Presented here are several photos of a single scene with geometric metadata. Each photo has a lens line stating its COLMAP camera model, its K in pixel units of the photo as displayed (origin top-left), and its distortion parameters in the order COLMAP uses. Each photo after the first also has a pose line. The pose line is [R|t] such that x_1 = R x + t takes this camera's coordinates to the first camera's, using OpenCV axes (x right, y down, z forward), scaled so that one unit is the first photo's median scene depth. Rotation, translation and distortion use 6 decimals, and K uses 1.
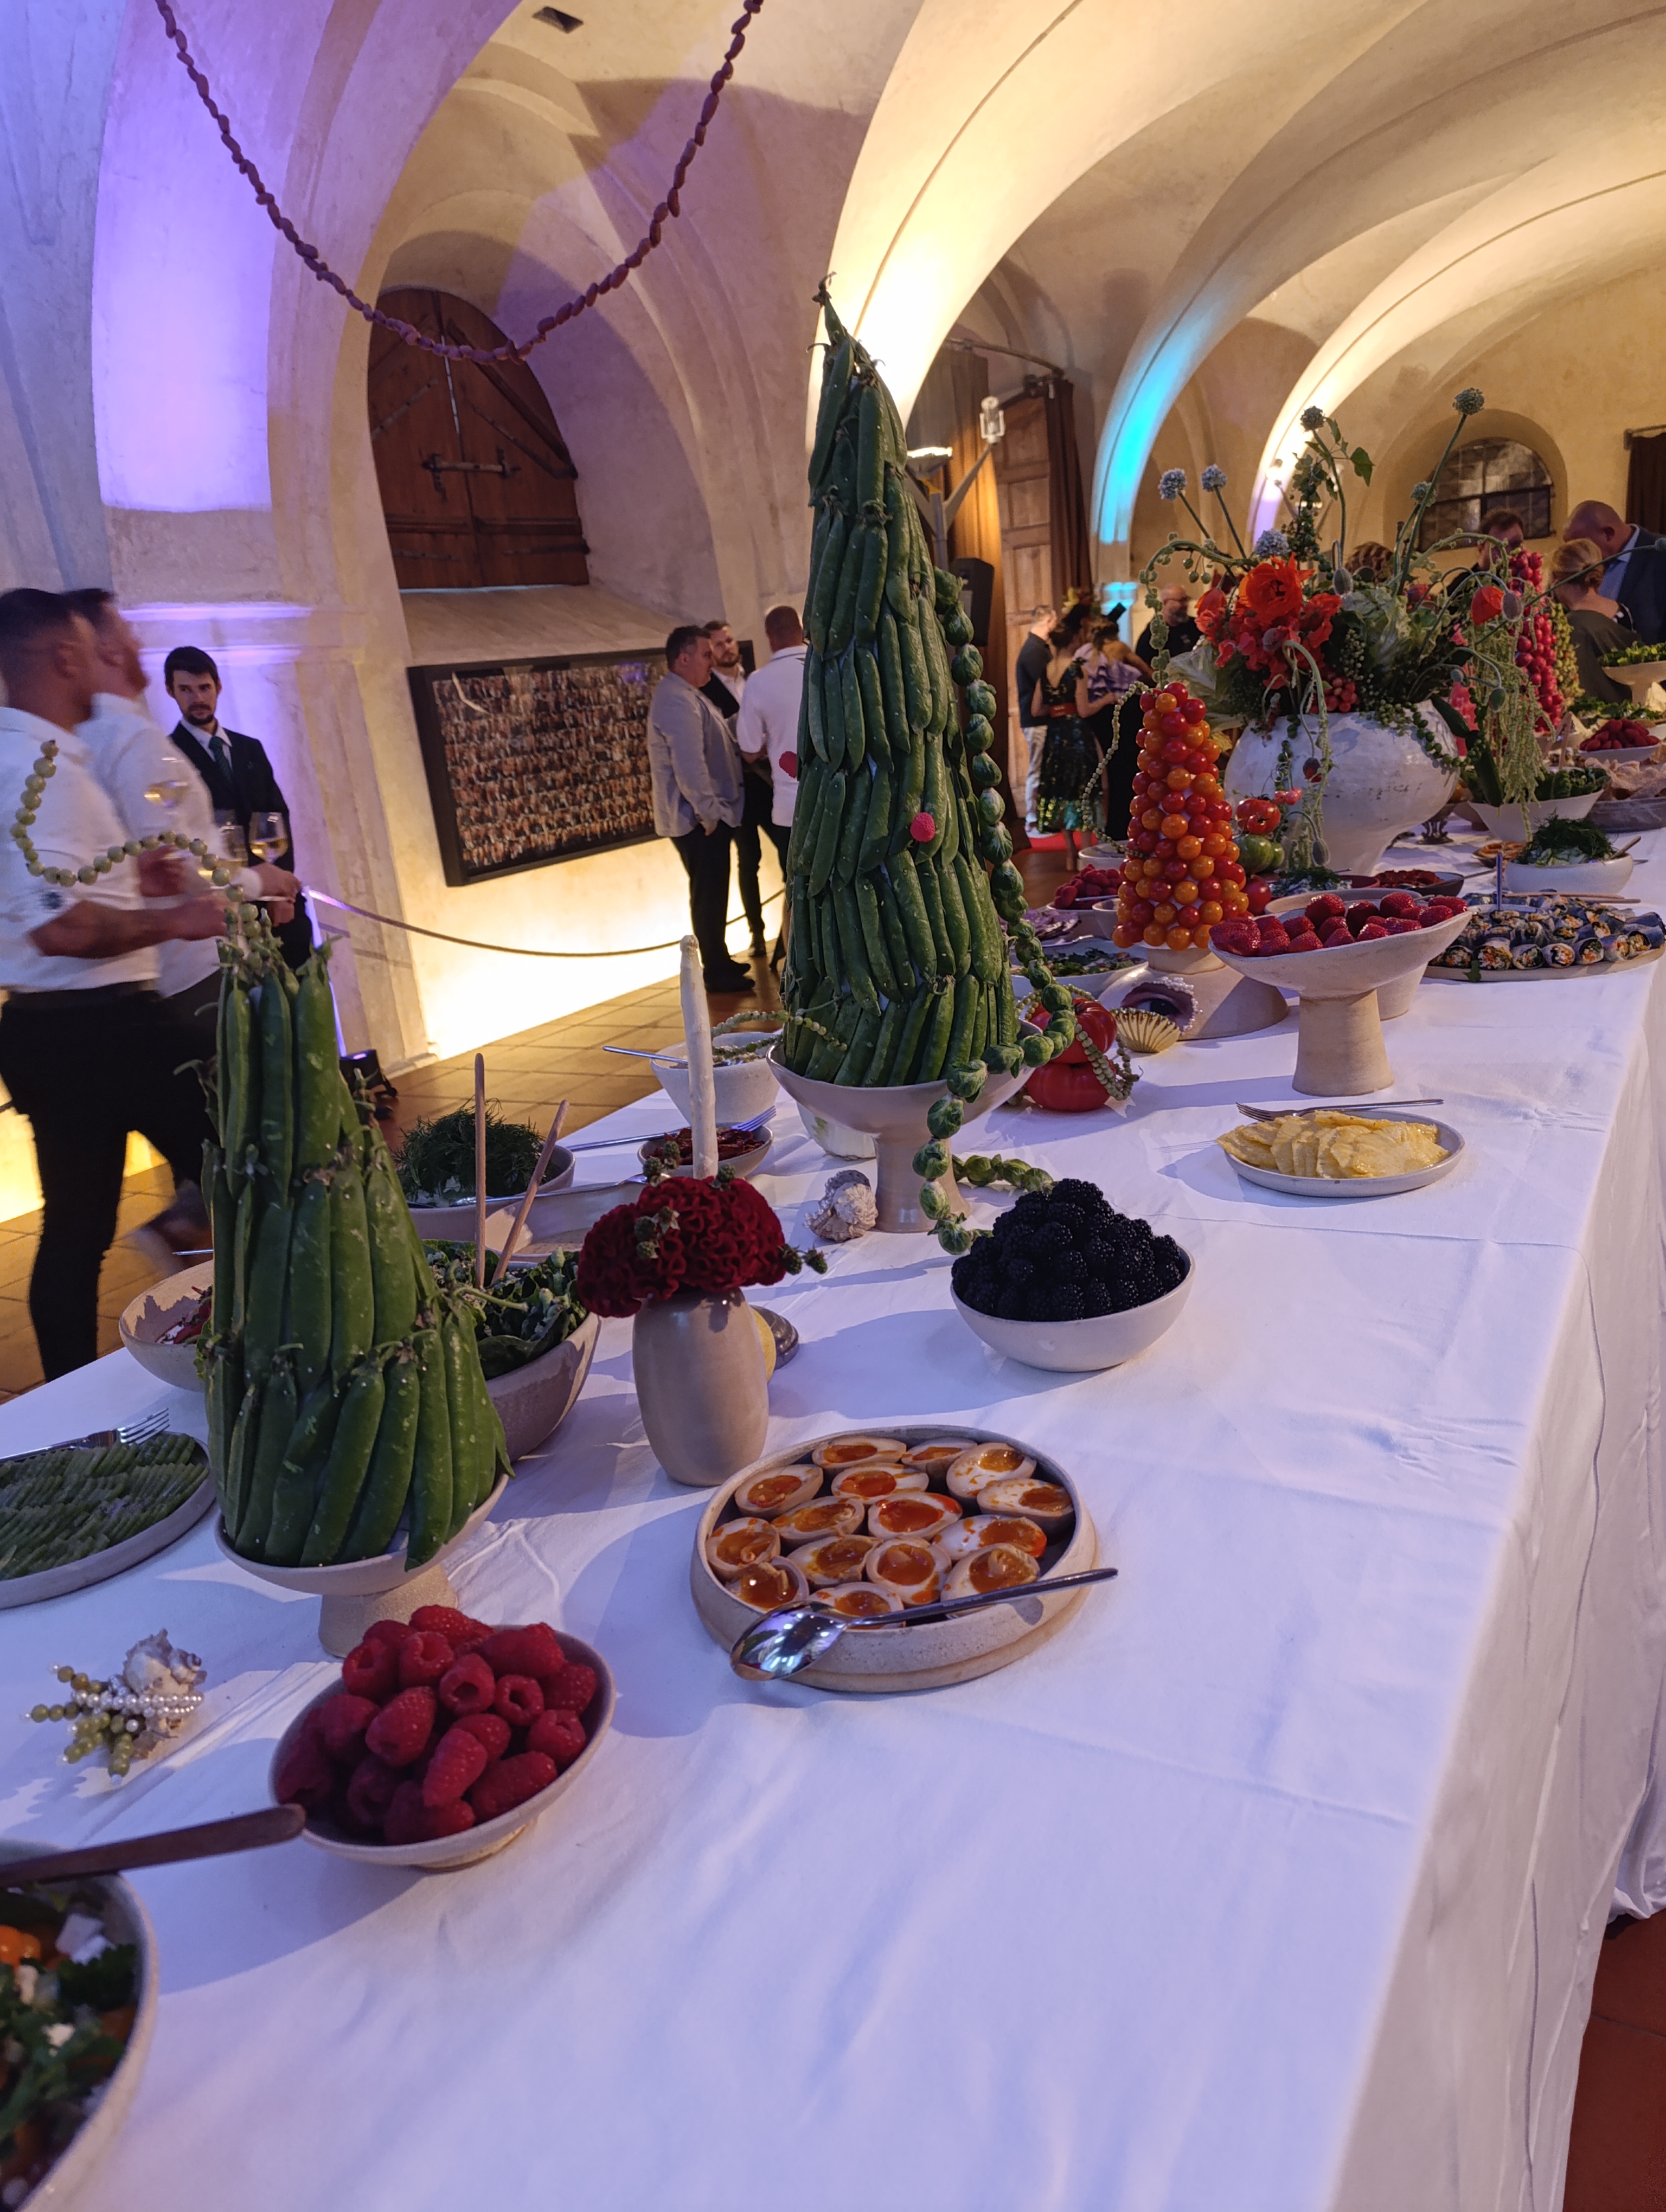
lens RADIAL K [[1511.7, 0, 833.0], [0, 1511.7, 1106.0], [0, 0, 1]] dist [0.030173, -0.035926]
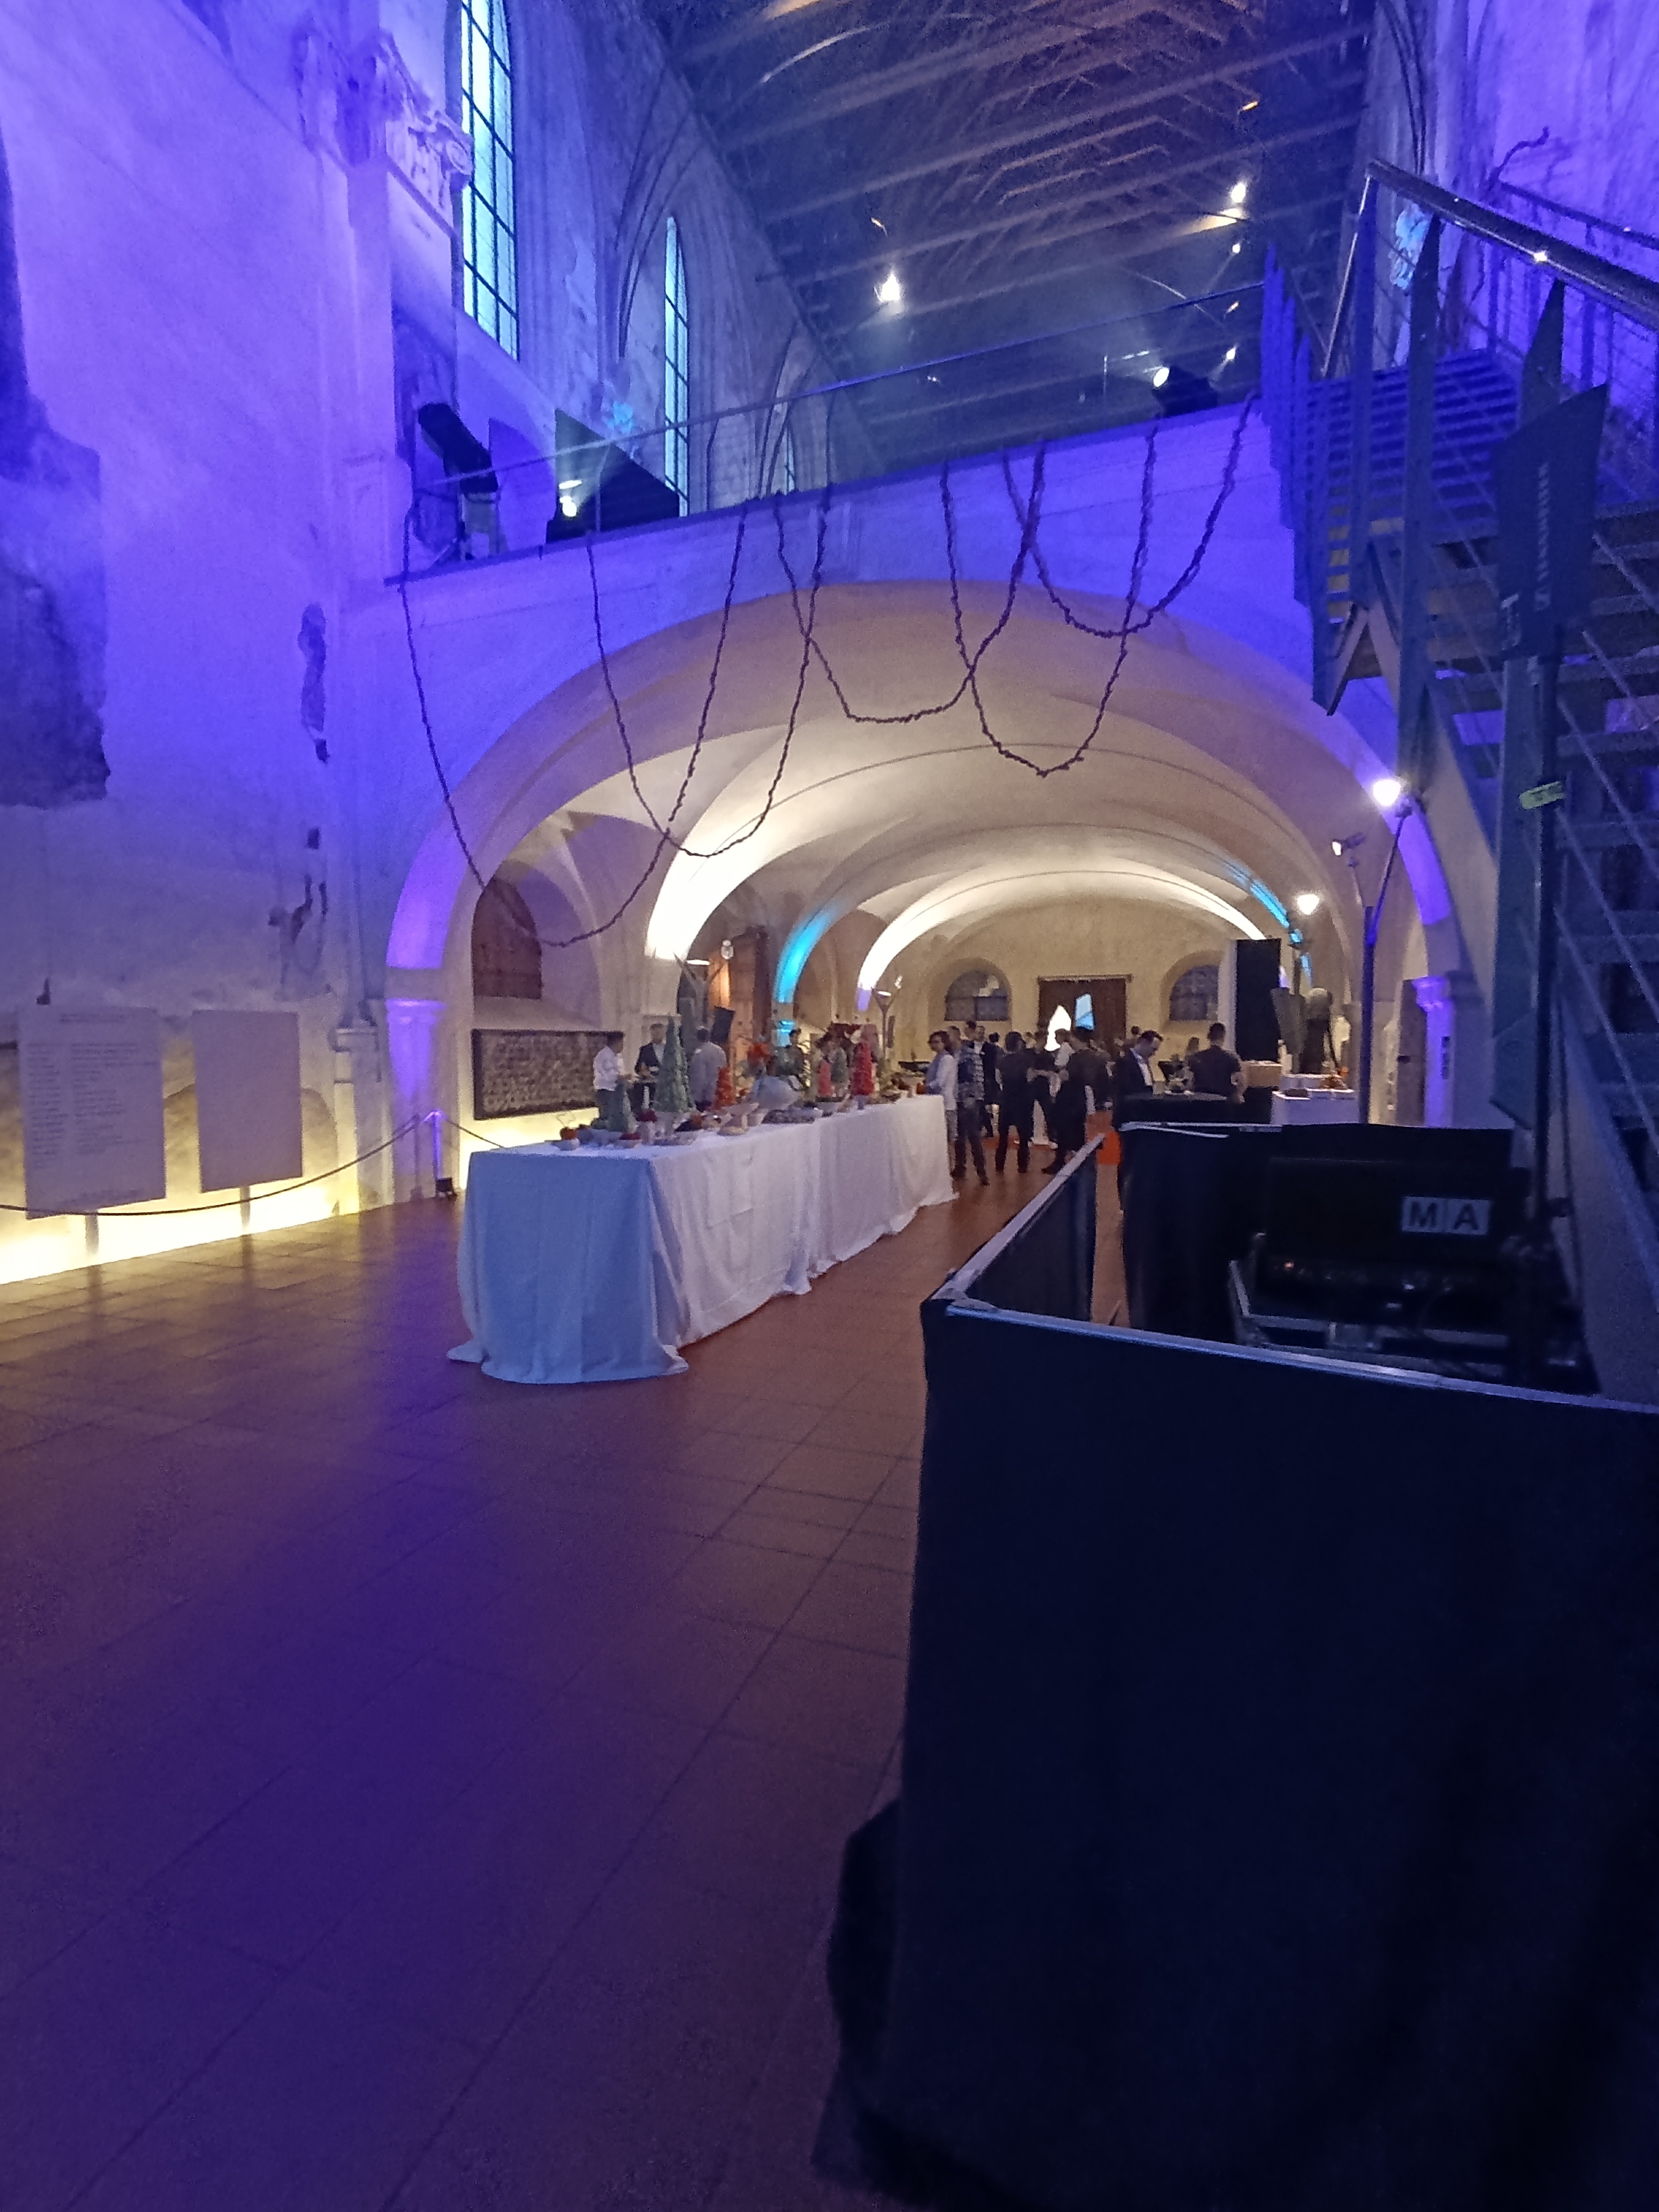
lens RADIAL K [[1049.2, 0, 829.5], [0, 1049.2, 1106.0], [0, 0, 1]] dist [-0.000322, -0.000014]
pose [[0.976762, 0.097897, 0.190661, -0.022714], [-0.052411, 0.971680, -0.230414, 0.129376], [-0.207818, 0.215067, 0.954231, -0.480174]]
